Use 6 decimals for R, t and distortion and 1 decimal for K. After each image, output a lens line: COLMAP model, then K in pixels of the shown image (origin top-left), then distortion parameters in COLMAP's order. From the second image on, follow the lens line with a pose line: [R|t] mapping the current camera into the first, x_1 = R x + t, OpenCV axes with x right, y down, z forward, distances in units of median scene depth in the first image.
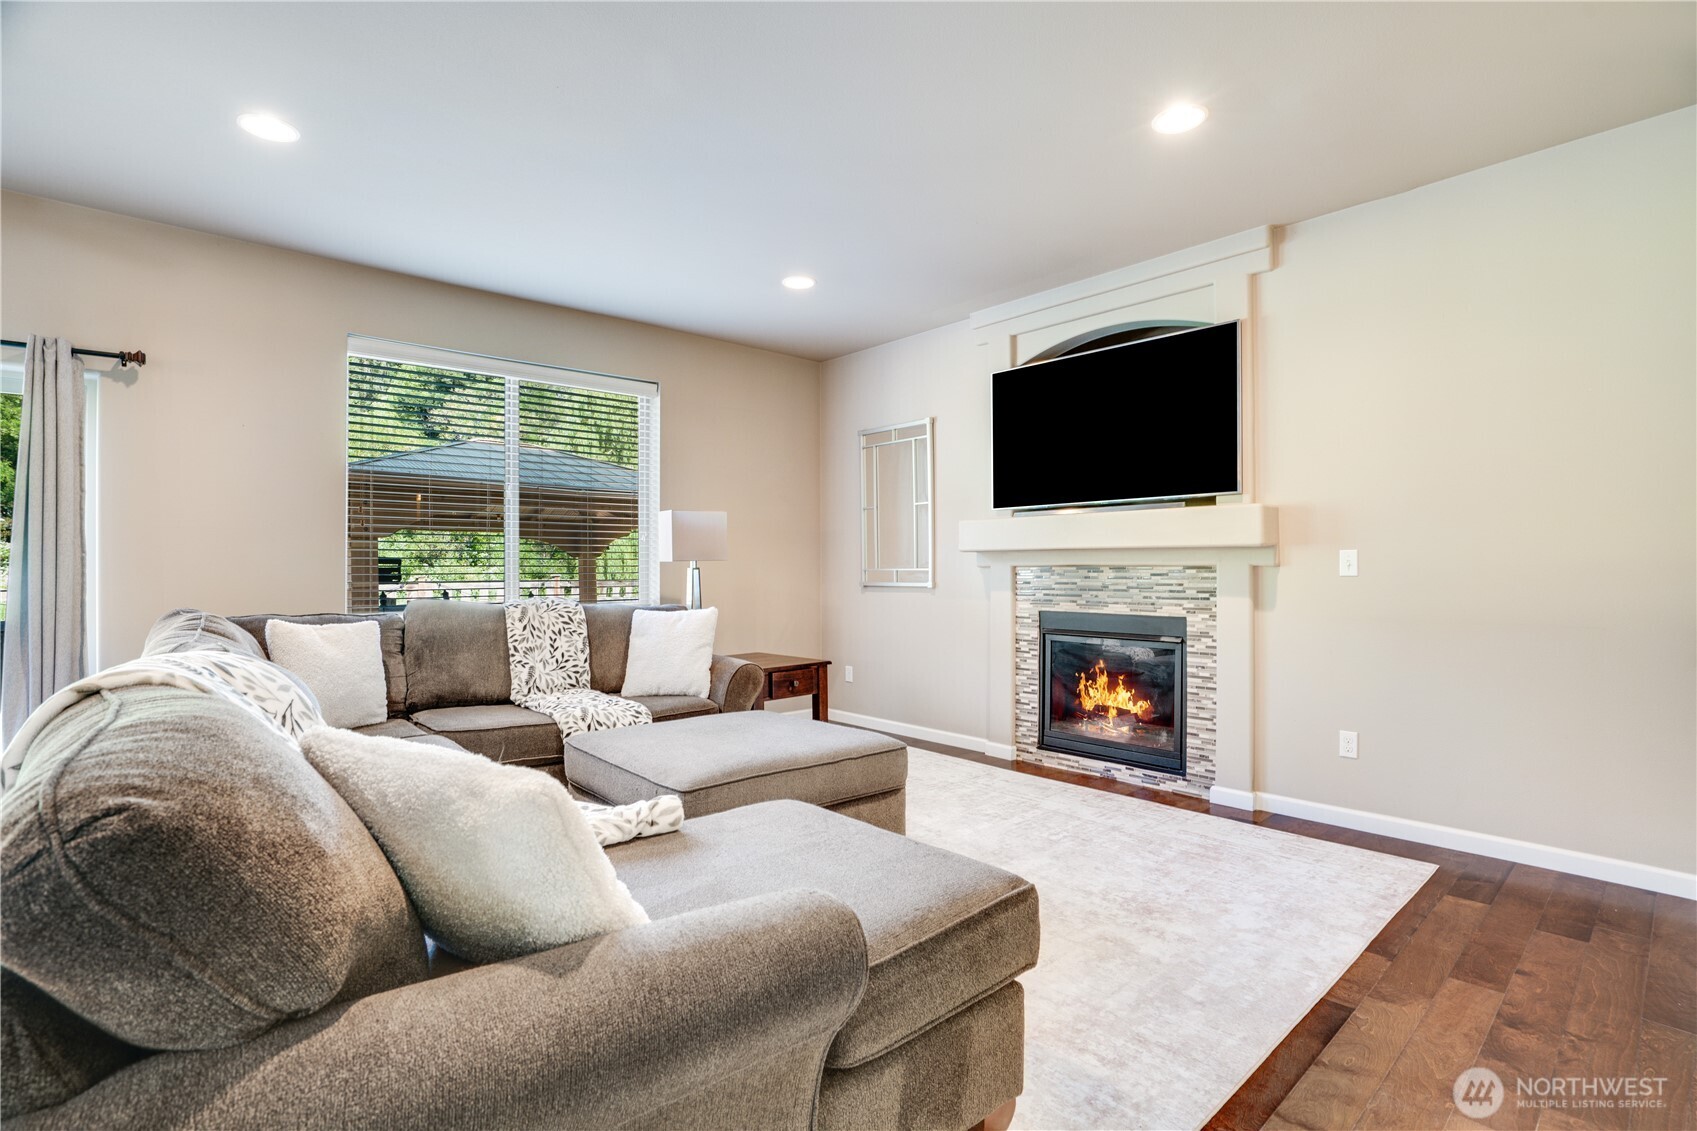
lens RADIAL K [[788.4, 0, 838.0], [0, 788.4, 567.5], [0, 0, 1]] dist [-0.056652, 0.020500]
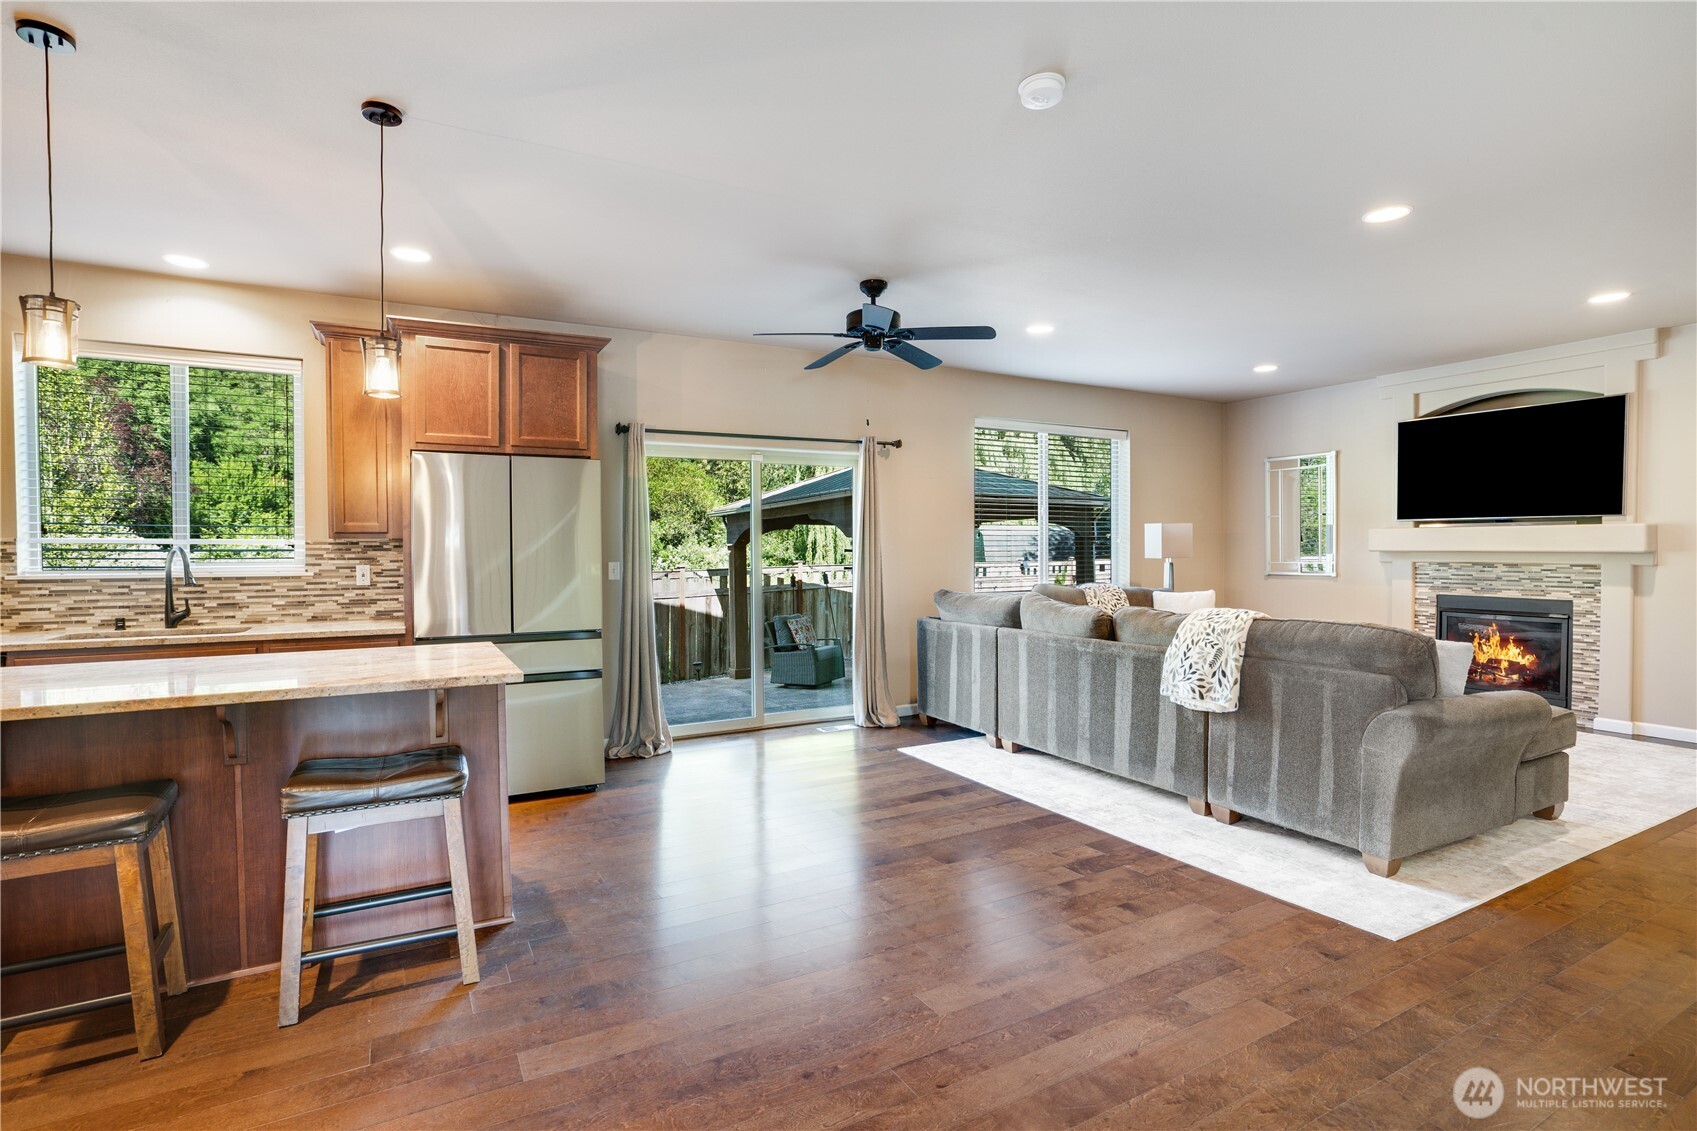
lens RADIAL K [[815.8, 0, 838.3], [0, 815.8, 568.5], [0, 0, 1]] dist [-0.028555, 0.009700]
pose [[0.976797, 0.003568, -0.214137, -0.545980], [0.002172, 0.999645, 0.026565, -0.035928], [0.214156, -0.026414, 0.976442, -0.710102]]
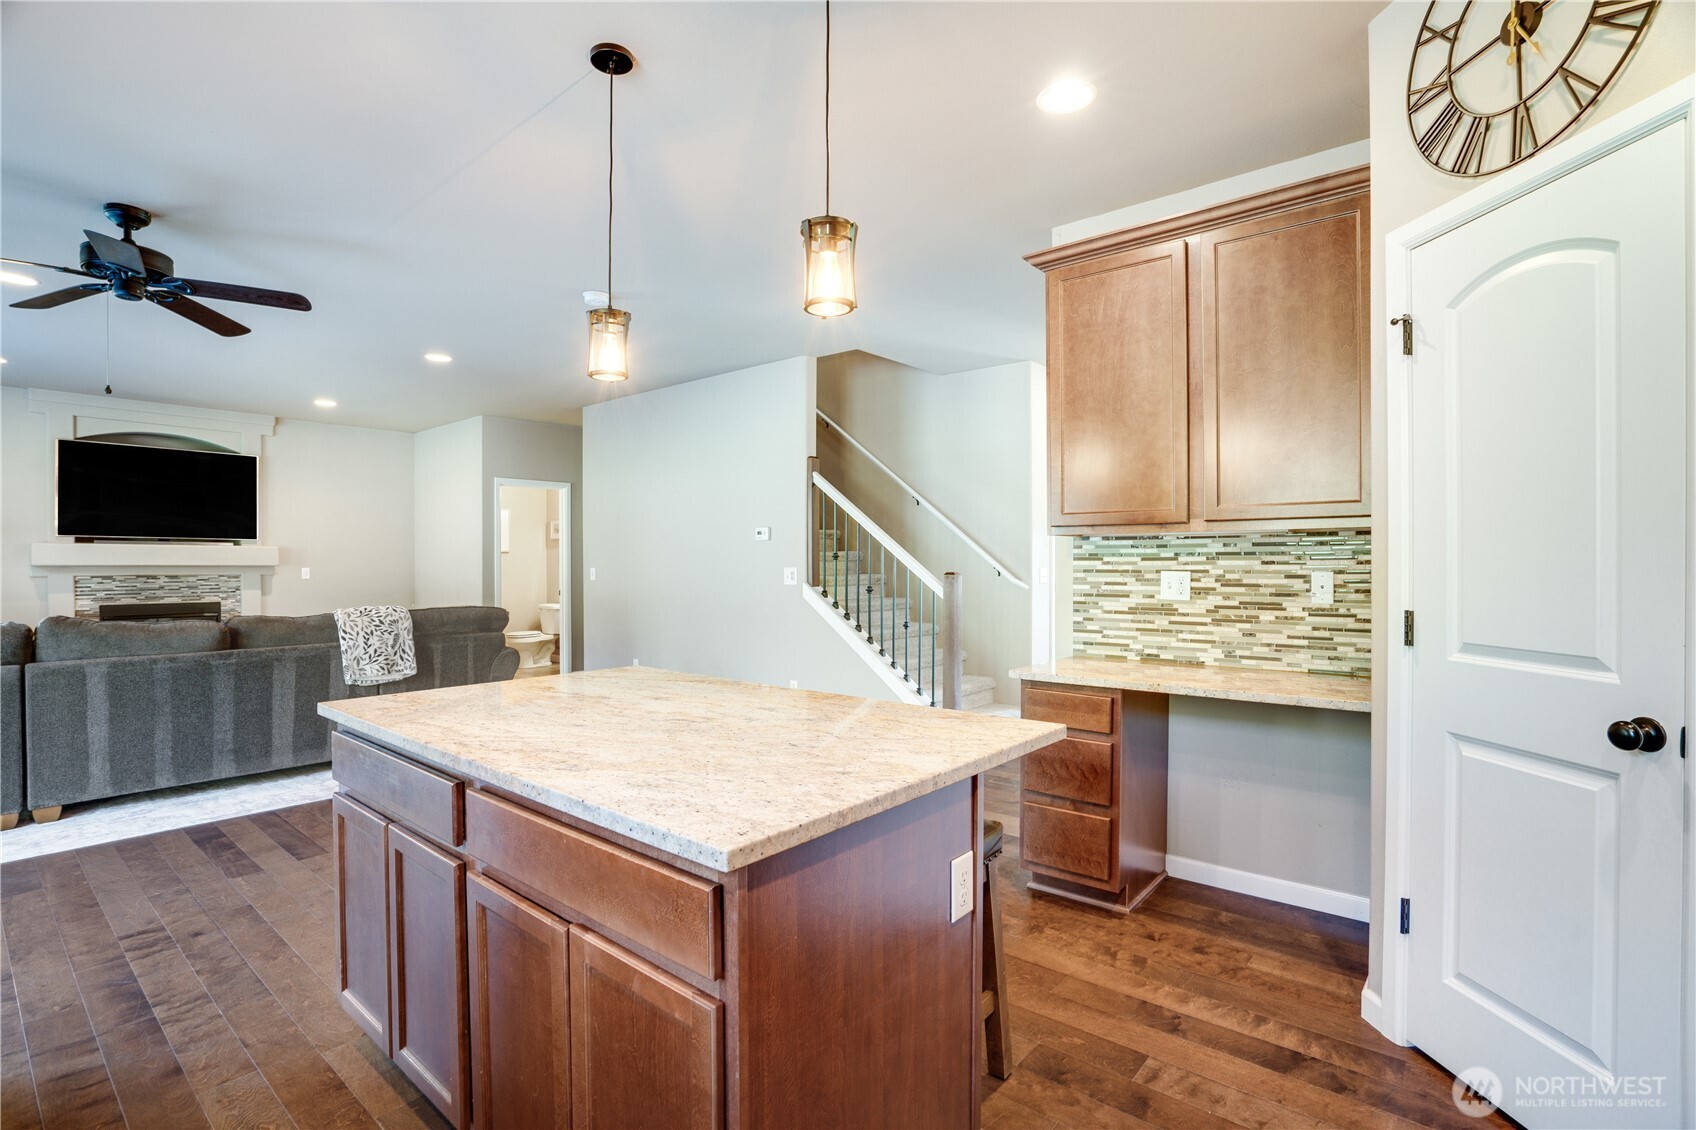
lens RADIAL K [[787.9, 0, 845.4], [0, 787.9, 566.8], [0, 0, 1]] dist [-0.056652, 0.020500]
pose [[-0.154202, -0.001138, 0.988039, -1.629606], [-0.002017, 0.999998, 0.000837, -0.026616], [-0.988037, -0.001864, -0.154204, -0.222810]]
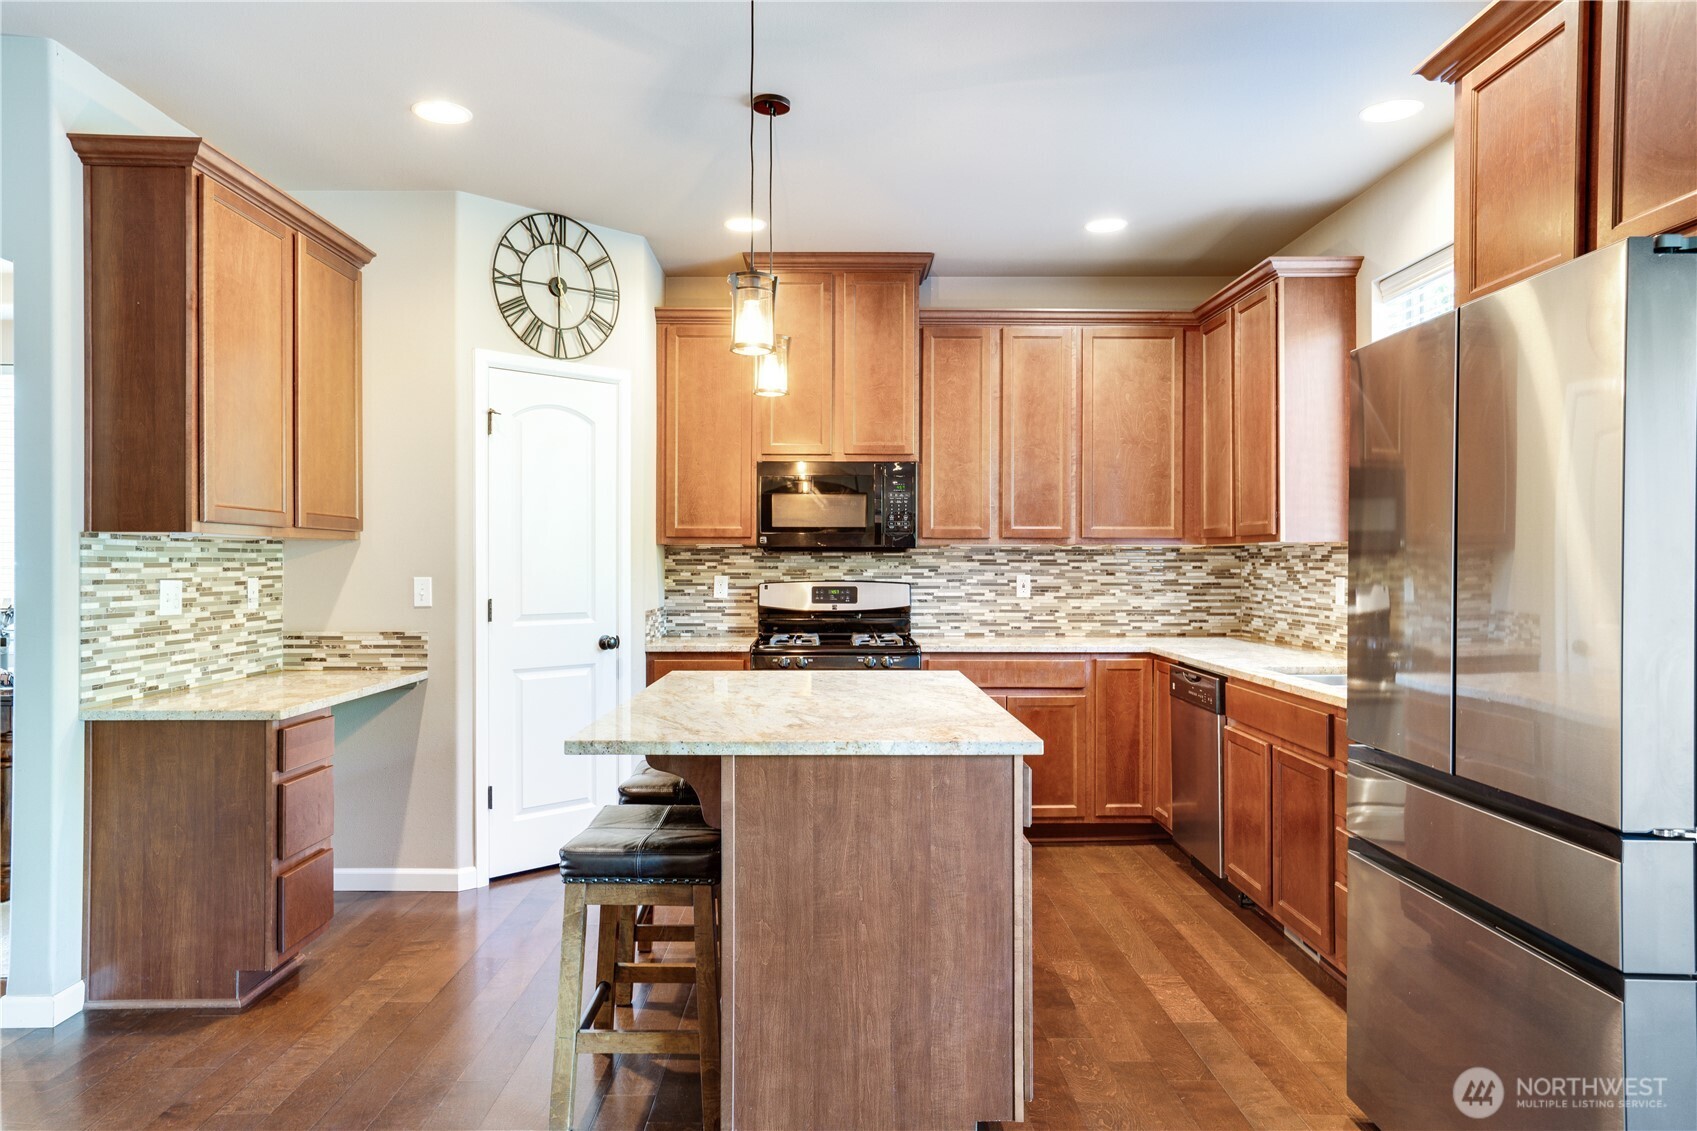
lens RADIAL K [[1140.0, 0, 837.0], [0, 1140.0, 563.7], [0, 0, 1]] dist [-0.017823, 0.029104]
pose [[-0.657206, 0.004812, -0.753695, -0.562747], [0.008148, 0.999967, -0.000721, -0.030525], [0.753667, -0.006615, -0.657224, 0.354442]]
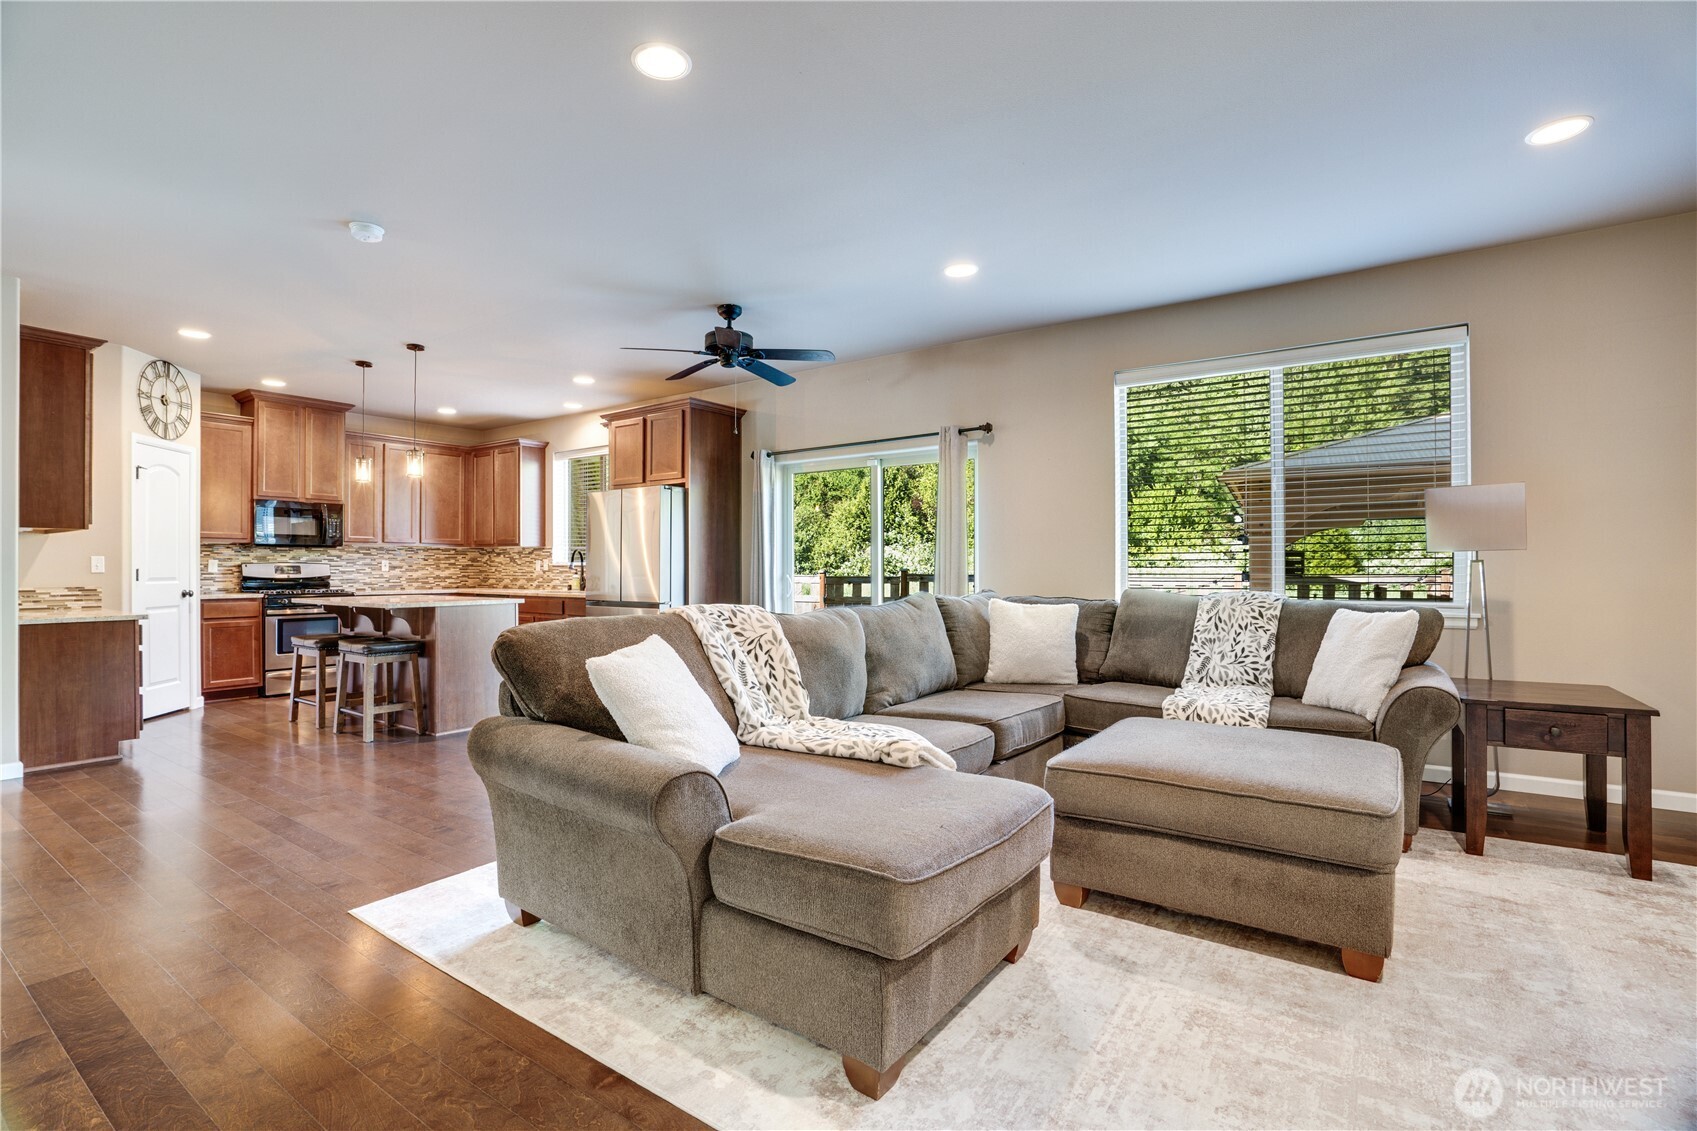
lens RADIAL K [[788.4, 0, 837.5], [0, 788.4, 569.8], [0, 0, 1]] dist [-0.056652, 0.020500]
pose [[0.231905, 0.007218, -0.972712, 0.473771], [0.006154, 0.999942, 0.008888, -0.000981], [0.972719, -0.008047, 0.231847, 0.271947]]
